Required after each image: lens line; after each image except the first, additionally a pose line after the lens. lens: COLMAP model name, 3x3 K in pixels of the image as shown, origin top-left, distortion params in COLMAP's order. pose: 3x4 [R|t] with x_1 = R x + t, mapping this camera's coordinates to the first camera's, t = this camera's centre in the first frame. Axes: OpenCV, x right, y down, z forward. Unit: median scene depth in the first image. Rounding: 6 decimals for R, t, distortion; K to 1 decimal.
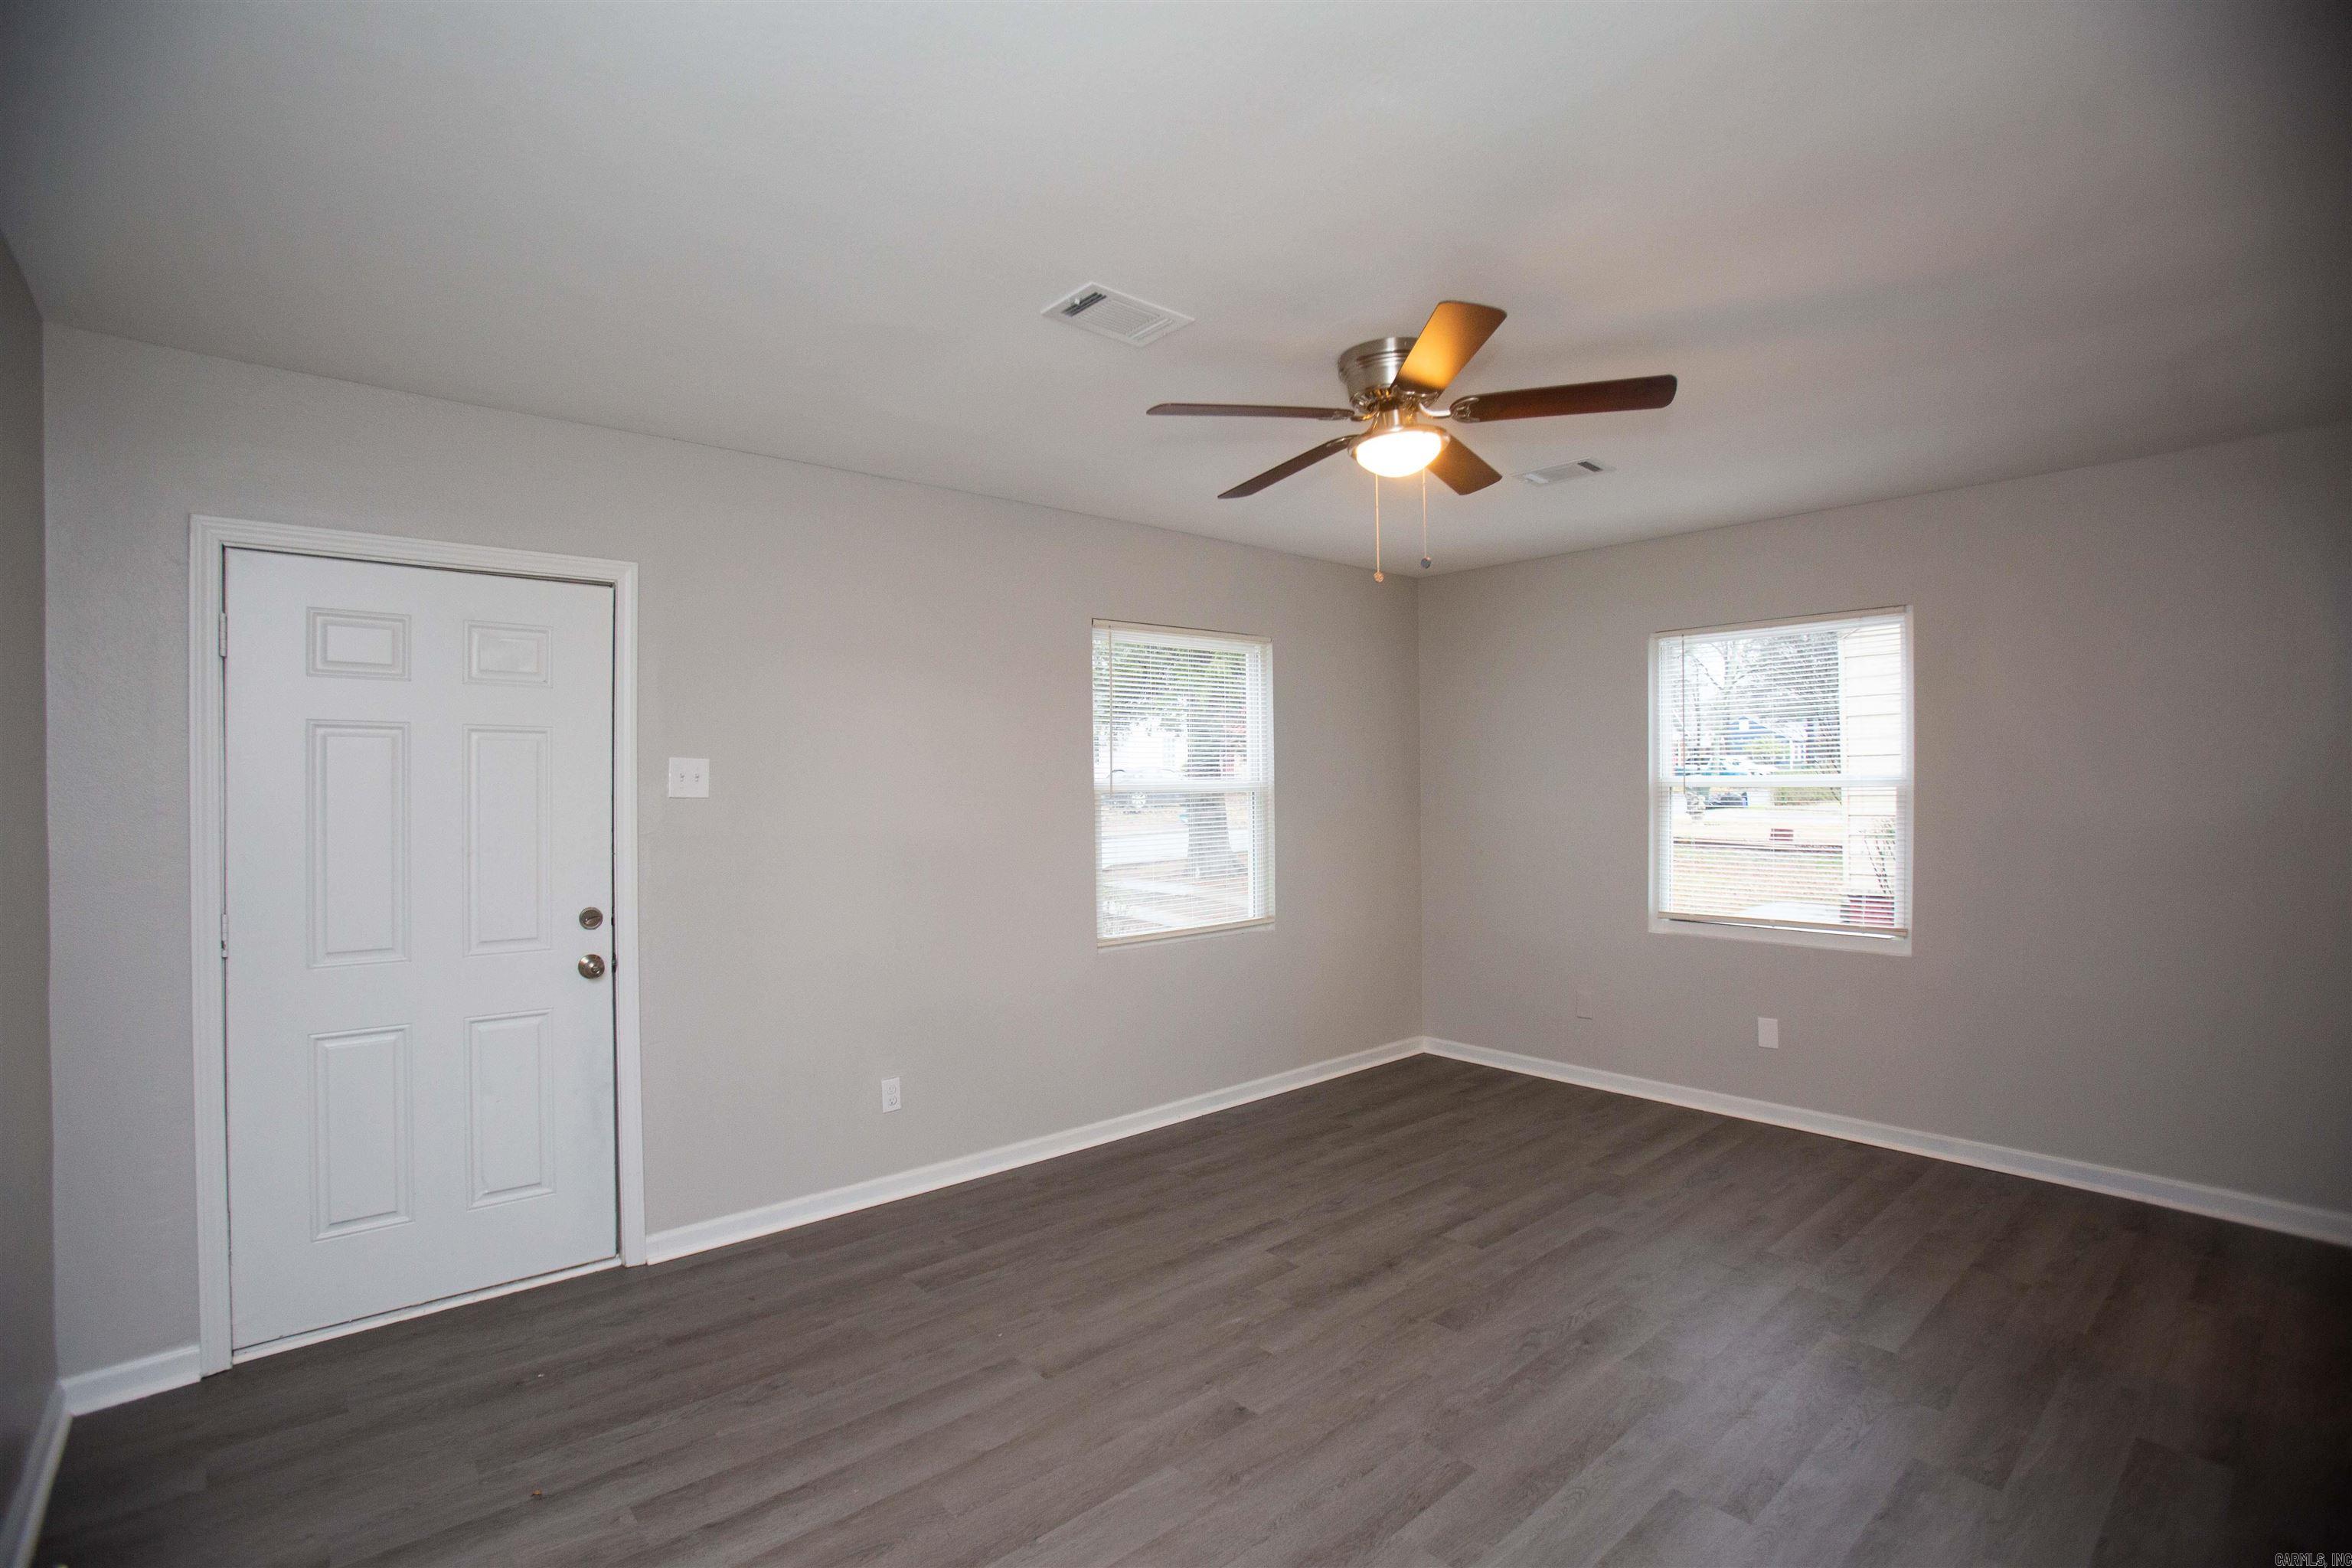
lens RADIAL K [[1075.2, 0, 1158.1], [0, 1075.2, 785.7], [0, 0, 1]] dist [-0.076892, 0.032623]
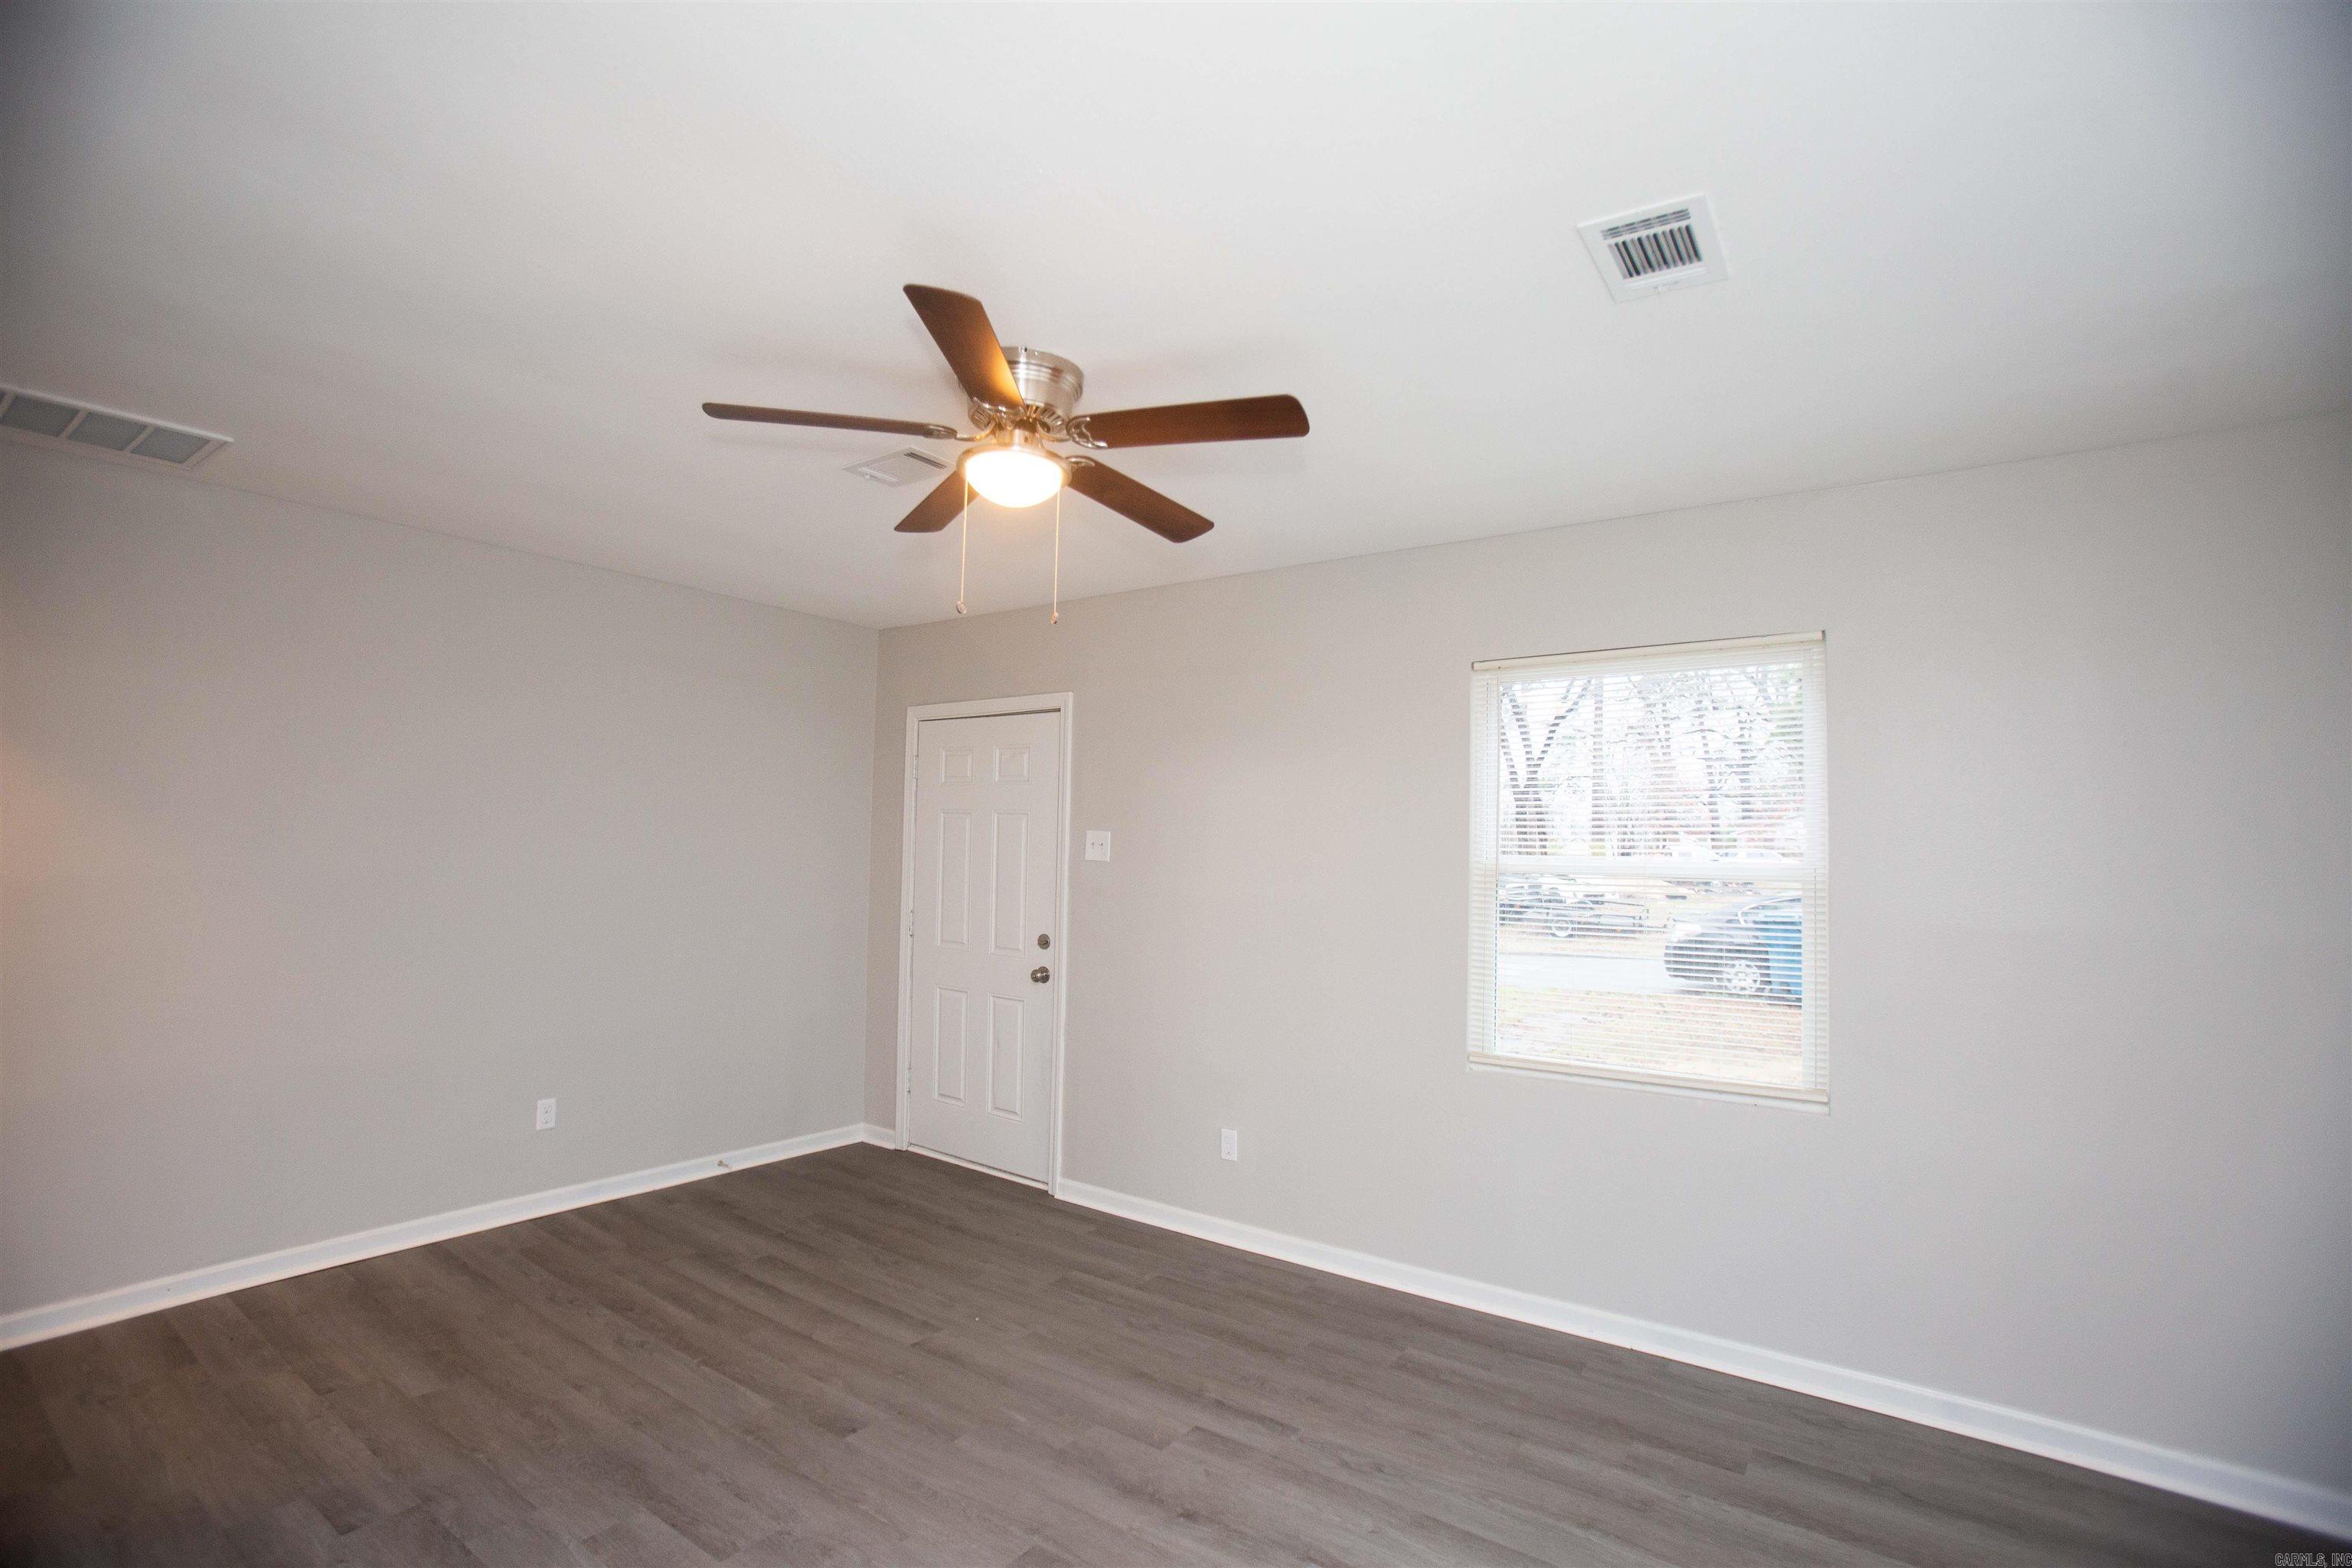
lens RADIAL K [[1075.2, 0, 1158.1], [0, 1075.2, 785.7], [0, 0, 1]] dist [-0.076892, 0.032623]
pose [[0.235626, -0.046365, -0.970737, 0.949659], [-0.023846, 0.998285, -0.053469, -0.013593], [0.971551, 0.035747, 0.234116, 0.798409]]
